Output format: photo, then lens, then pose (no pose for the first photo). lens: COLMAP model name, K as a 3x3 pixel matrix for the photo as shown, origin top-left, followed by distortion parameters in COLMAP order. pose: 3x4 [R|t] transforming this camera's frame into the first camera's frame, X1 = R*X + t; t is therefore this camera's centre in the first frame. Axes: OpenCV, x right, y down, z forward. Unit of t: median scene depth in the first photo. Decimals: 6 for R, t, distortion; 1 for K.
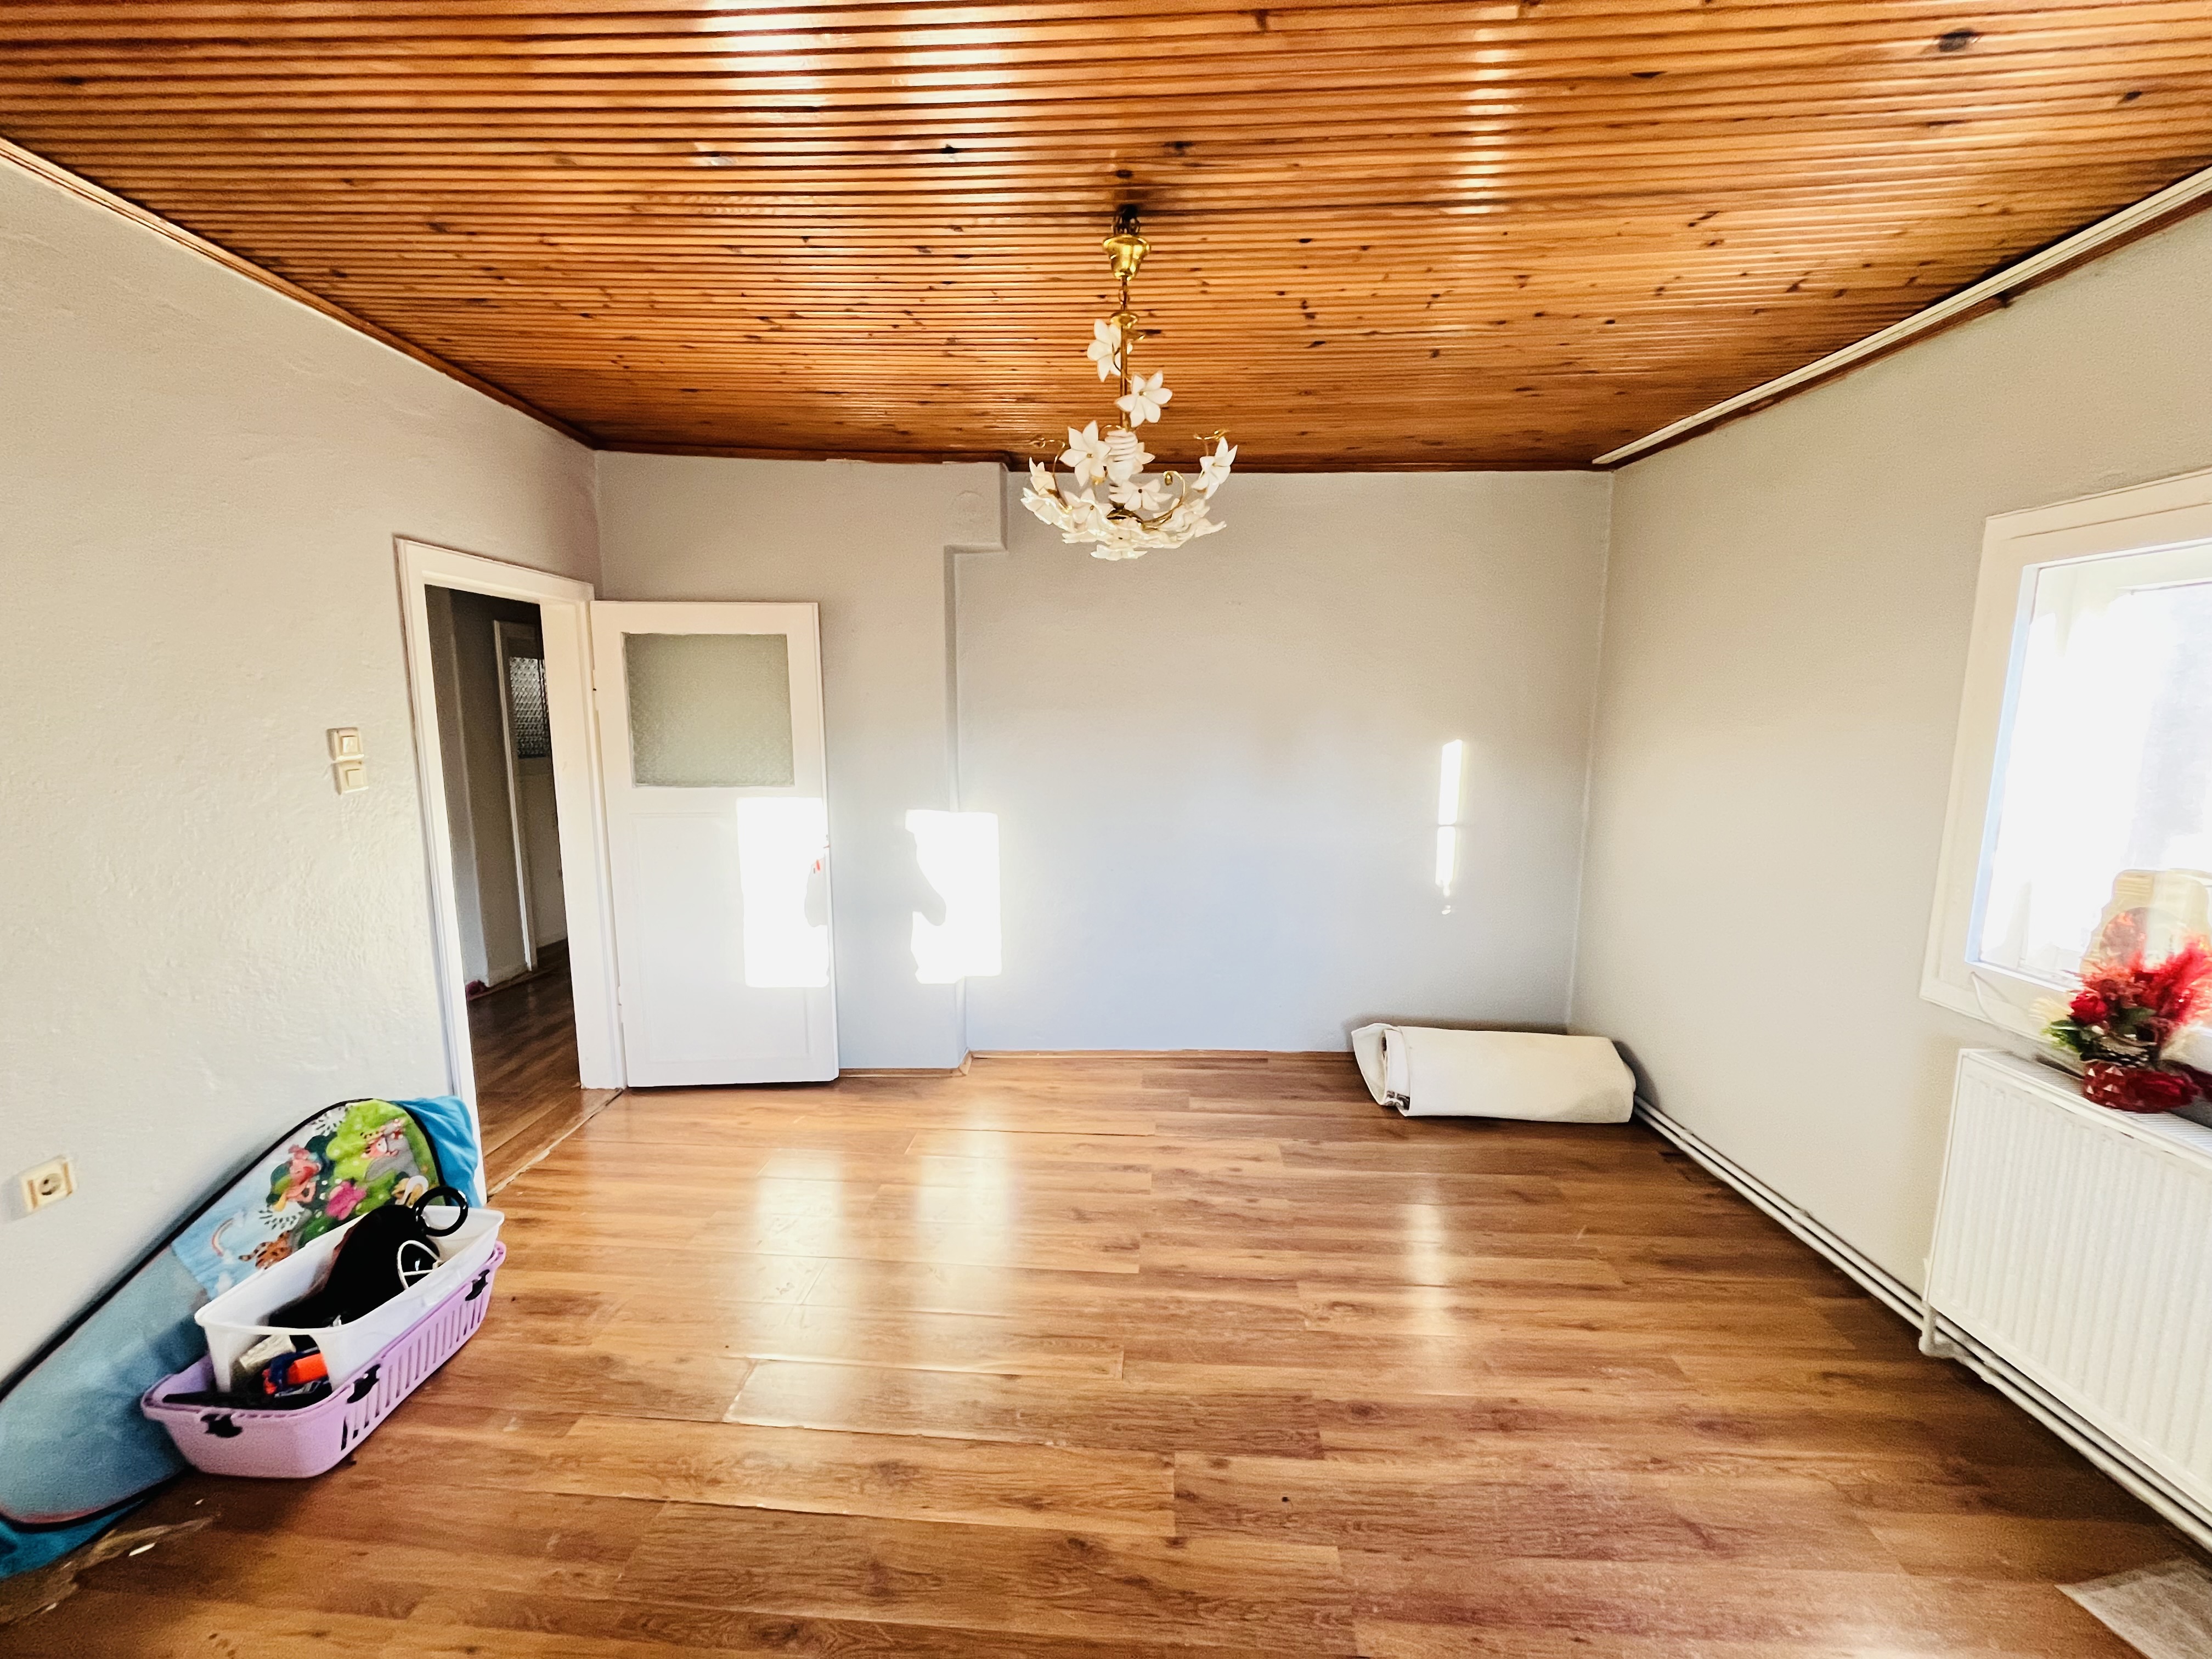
lens RADIAL K [[894.9, 0, 1101.2], [0, 894.9, 828.4], [0, 0, 1]] dist [-0.001566, 0.000084]
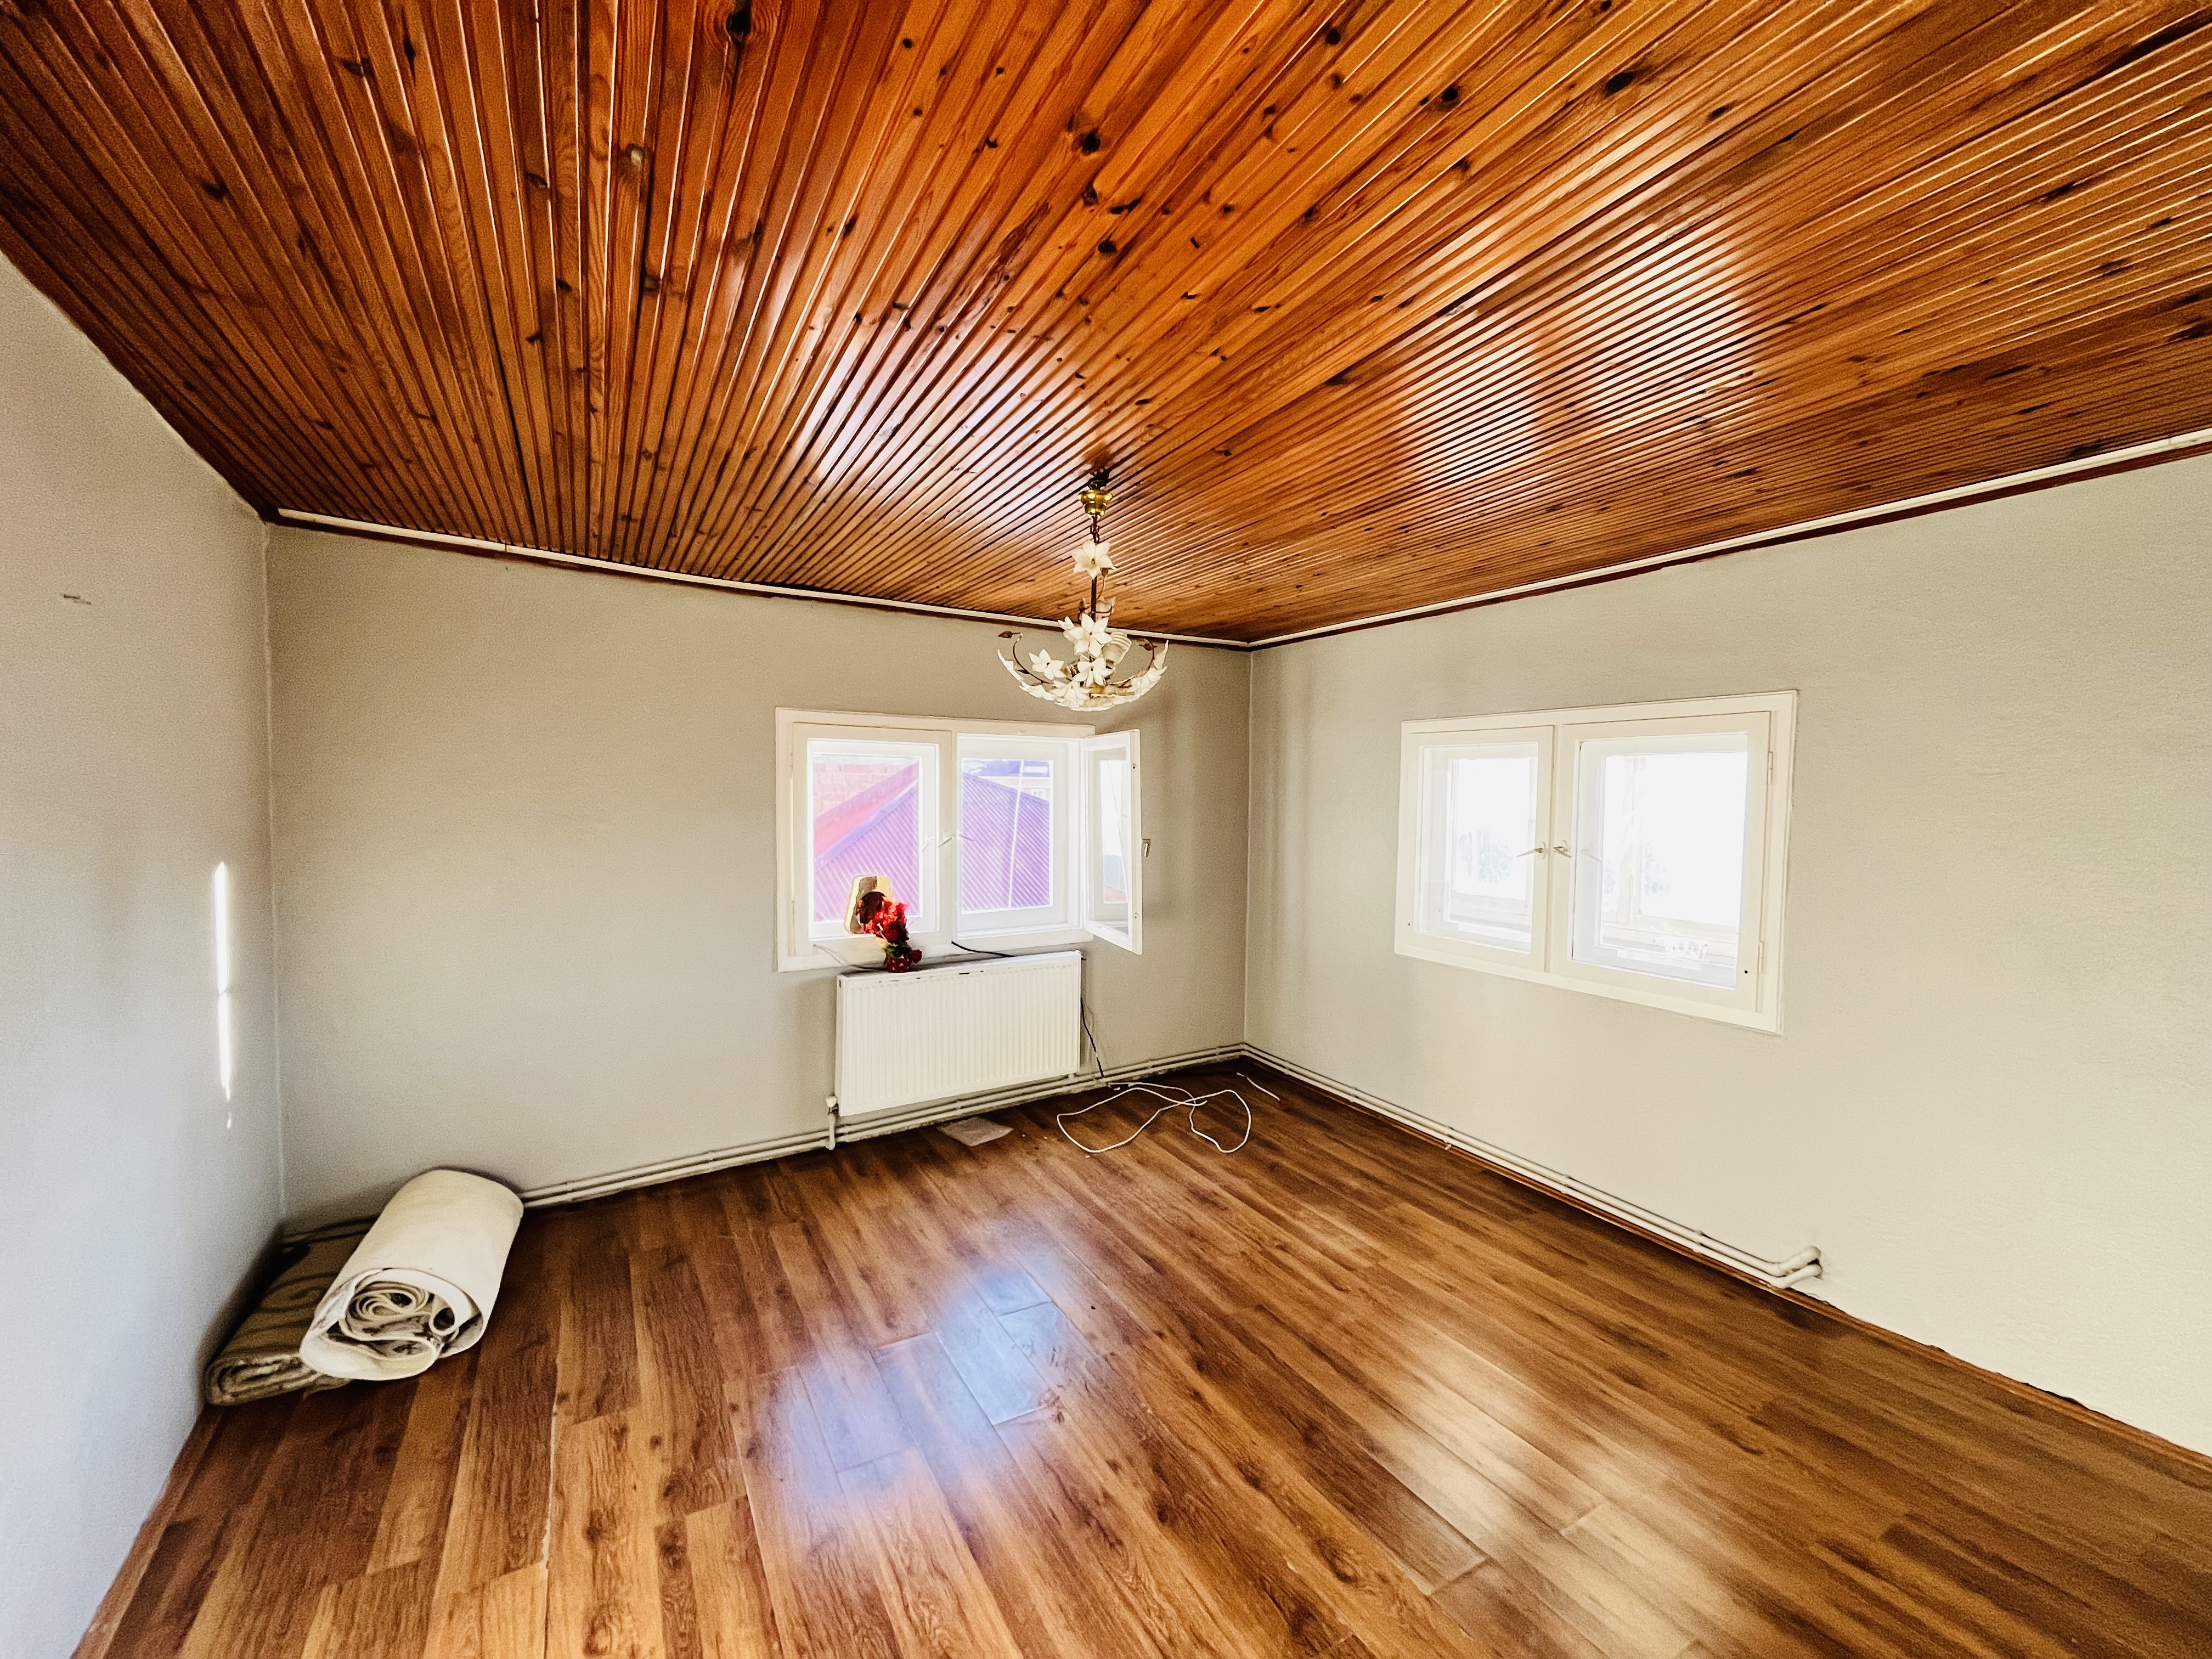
lens RADIAL K [[894.9, 0, 1091.7], [0, 894.9, 836.3], [0, 0, 1]] dist [-0.001566, 0.000084]
pose [[-0.554380, -0.046175, 0.830982, -0.835455], [0.103471, 0.986889, 0.123868, -0.217573], [-0.825806, 0.154653, -0.542334, 1.338849]]
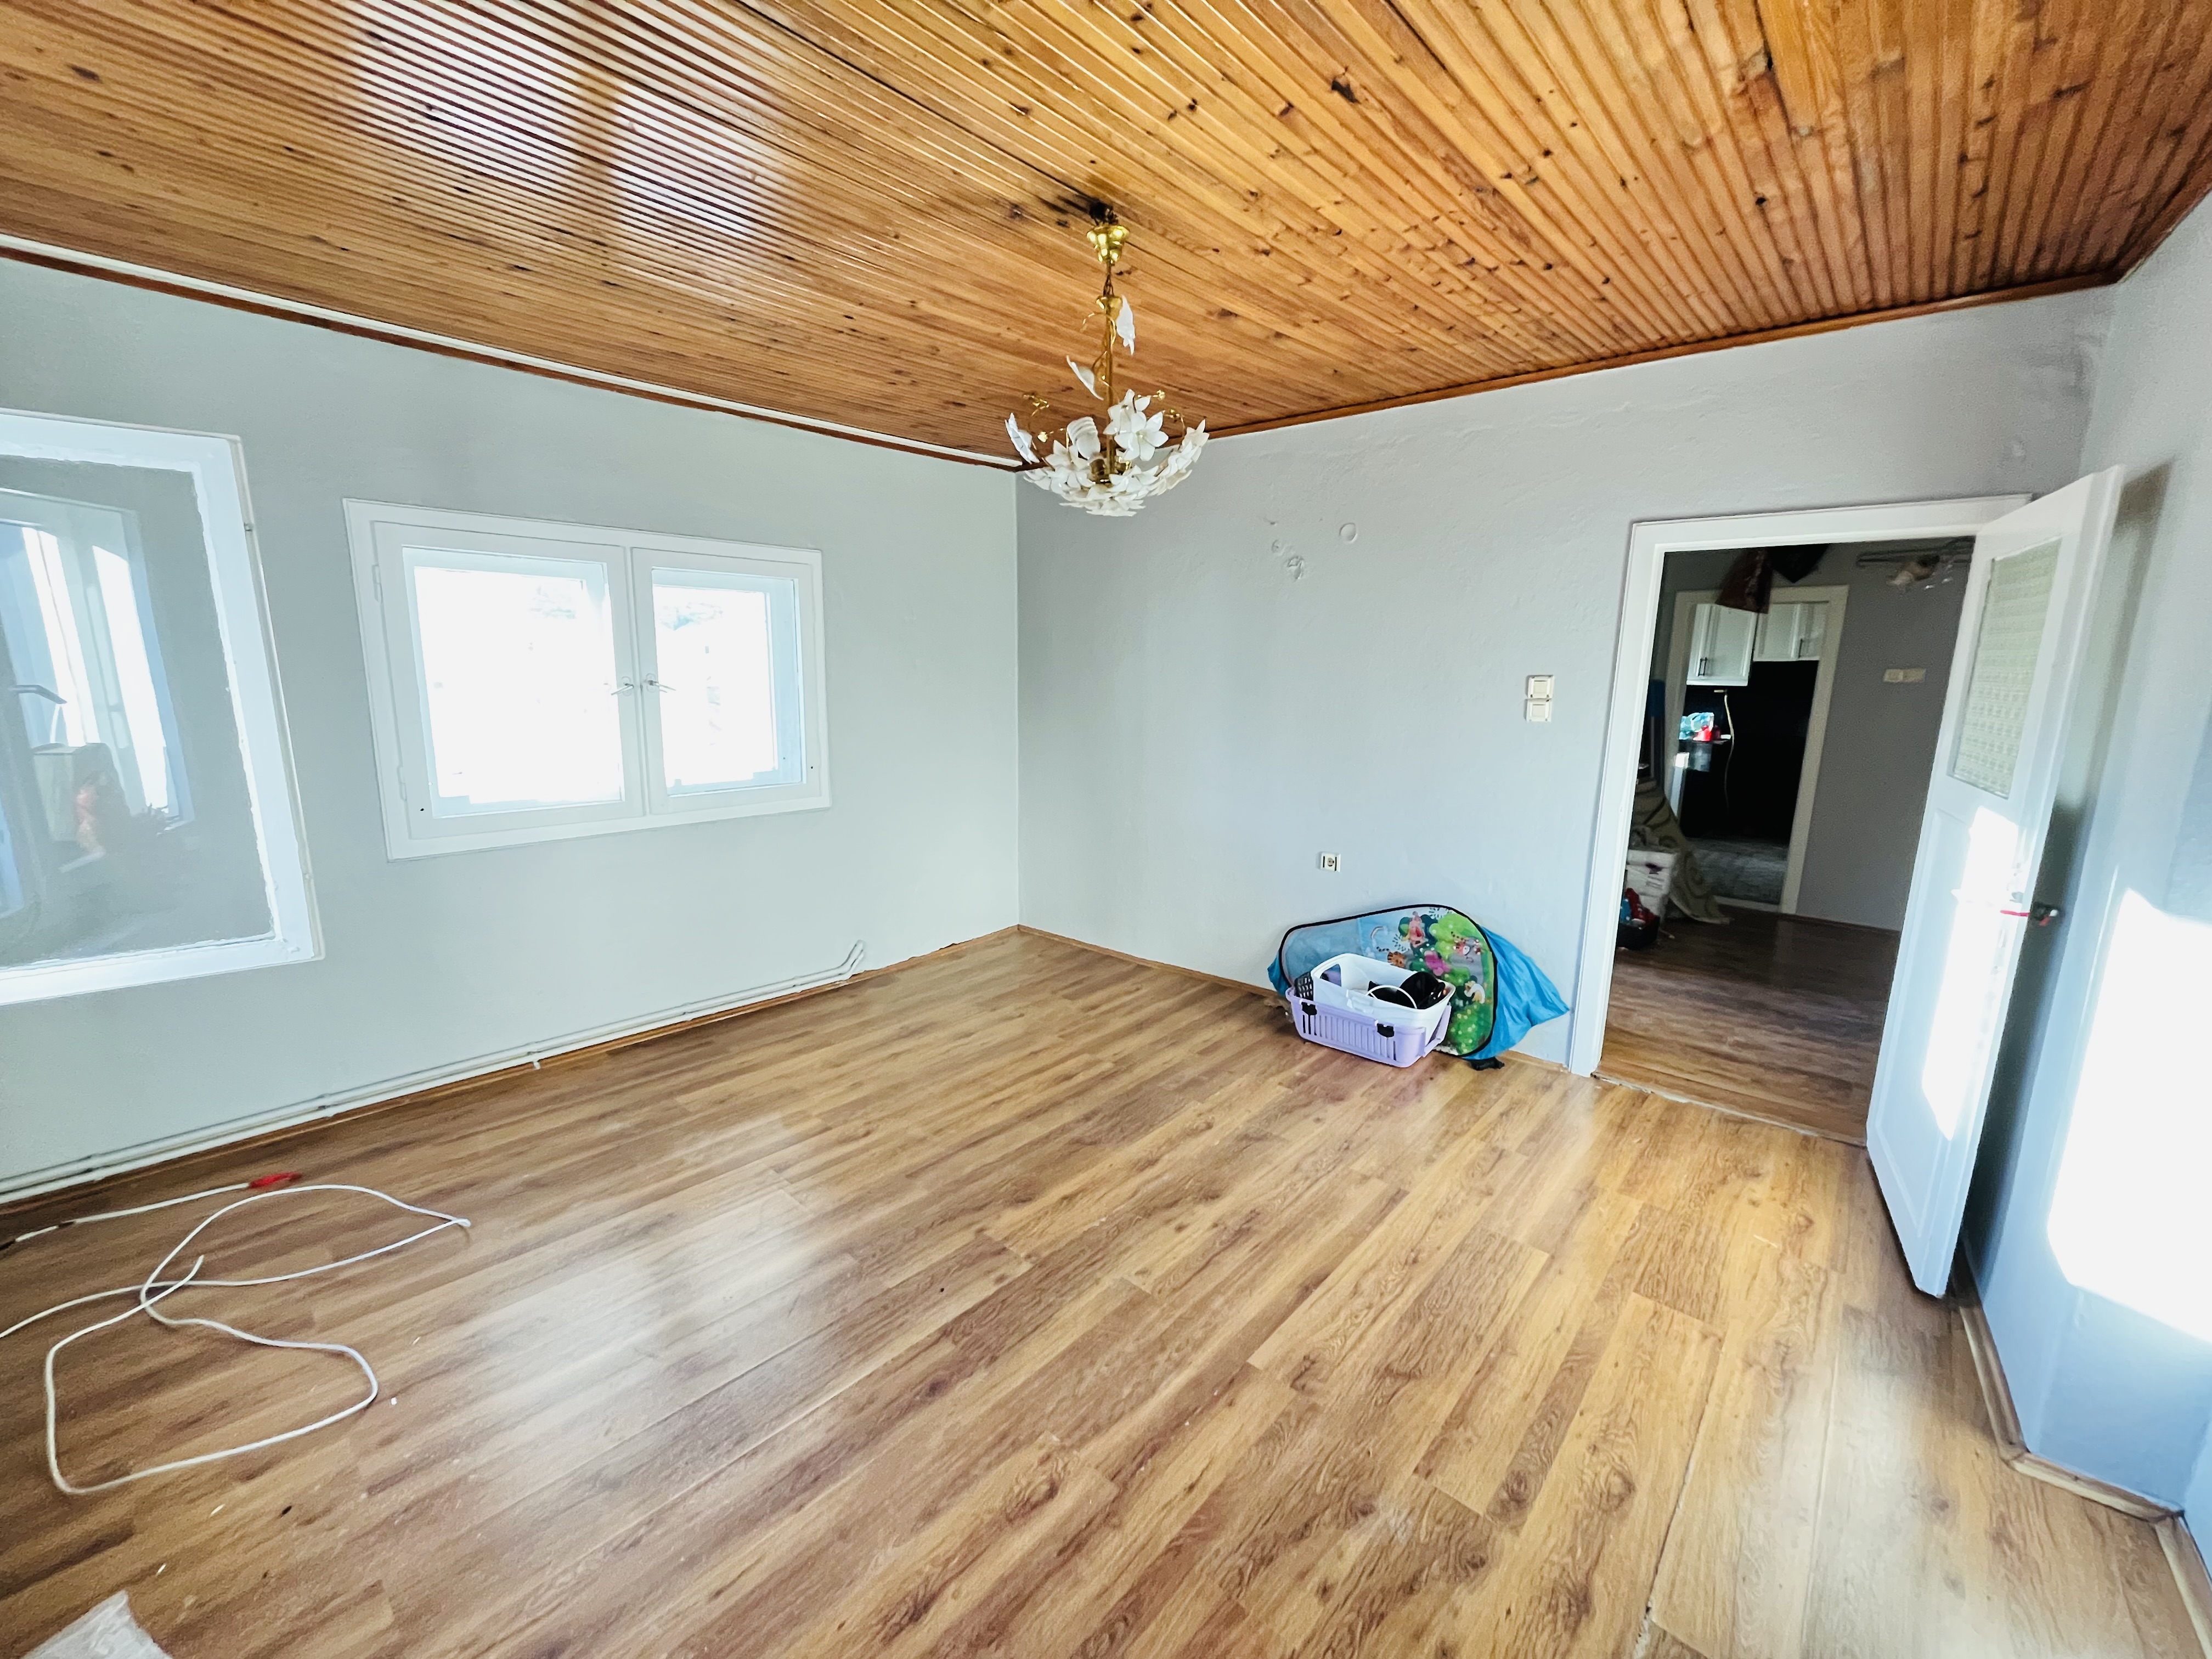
lens RADIAL K [[894.9, 0, 1106.5], [0, 894.9, 835.9], [0, 0, 1]] dist [-0.001566, 0.000084]
pose [[-0.609306, 0.143796, -0.779788, 0.729436], [-0.120484, 0.955211, 0.270288, -0.169956], [0.783728, 0.258640, -0.564690, 1.324024]]
